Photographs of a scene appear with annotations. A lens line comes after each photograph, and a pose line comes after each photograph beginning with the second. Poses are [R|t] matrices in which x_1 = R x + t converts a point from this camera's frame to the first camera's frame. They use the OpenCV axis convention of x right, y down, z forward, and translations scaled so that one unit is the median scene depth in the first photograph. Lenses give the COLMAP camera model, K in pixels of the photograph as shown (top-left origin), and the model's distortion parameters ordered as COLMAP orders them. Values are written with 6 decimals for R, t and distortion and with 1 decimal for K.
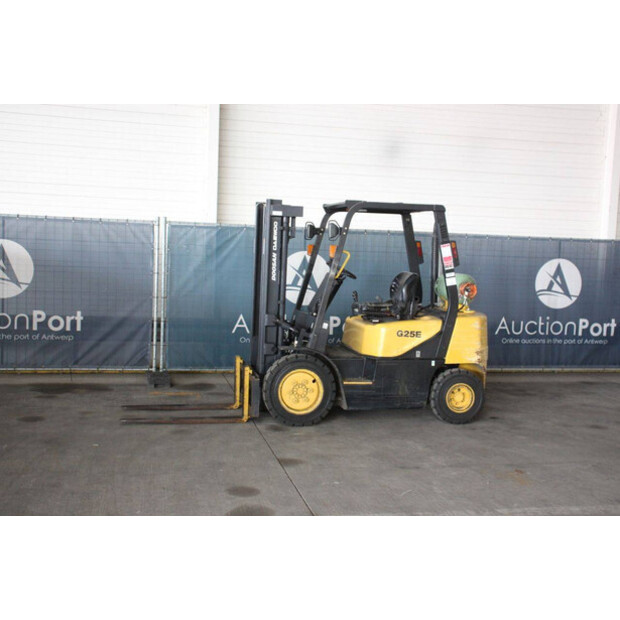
lens RADIAL K [[798.0, 0, 317.6], [0, 798.0, 301.0], [0, 0, 1]] dist [0.031263, 0.000000]
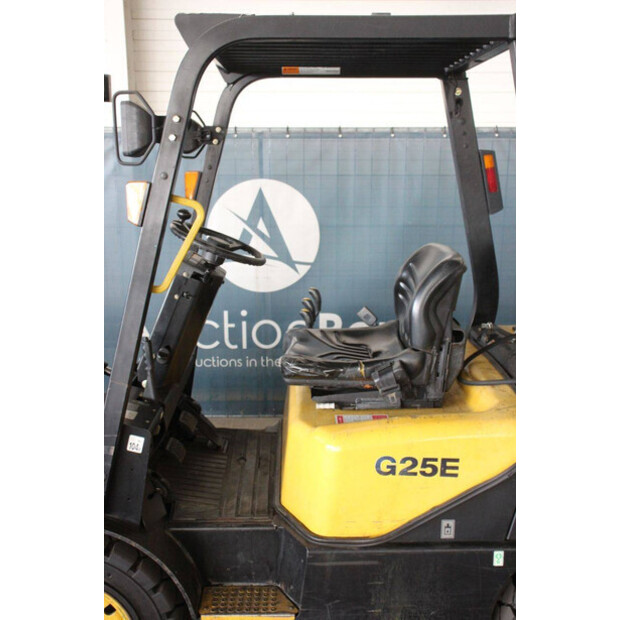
lens RADIAL K [[717.1, 0, 310.9], [0, 717.1, 314.7], [0, 0, 1]] dist [-0.005472, 0.000000]
pose [[0.977296, 0.012302, -0.211520, 0.129602], [0.019729, 0.988692, 0.148655, -0.056585], [0.210957, -0.149453, 0.966003, 0.722972]]
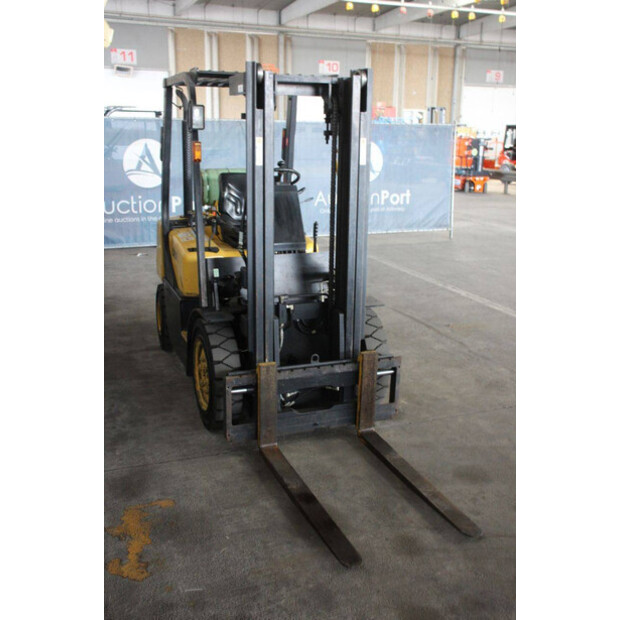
lens RADIAL K [[658.8, 0, 310.8], [0, 658.8, 314.3], [0, 0, 1]] dist [-0.010454, 0.000000]
pose [[-0.146290, -0.303955, 0.941387, -0.535967], [0.045900, 0.948515, 0.313390, -0.105981], [-0.988176, 0.089056, -0.124807, 1.068900]]
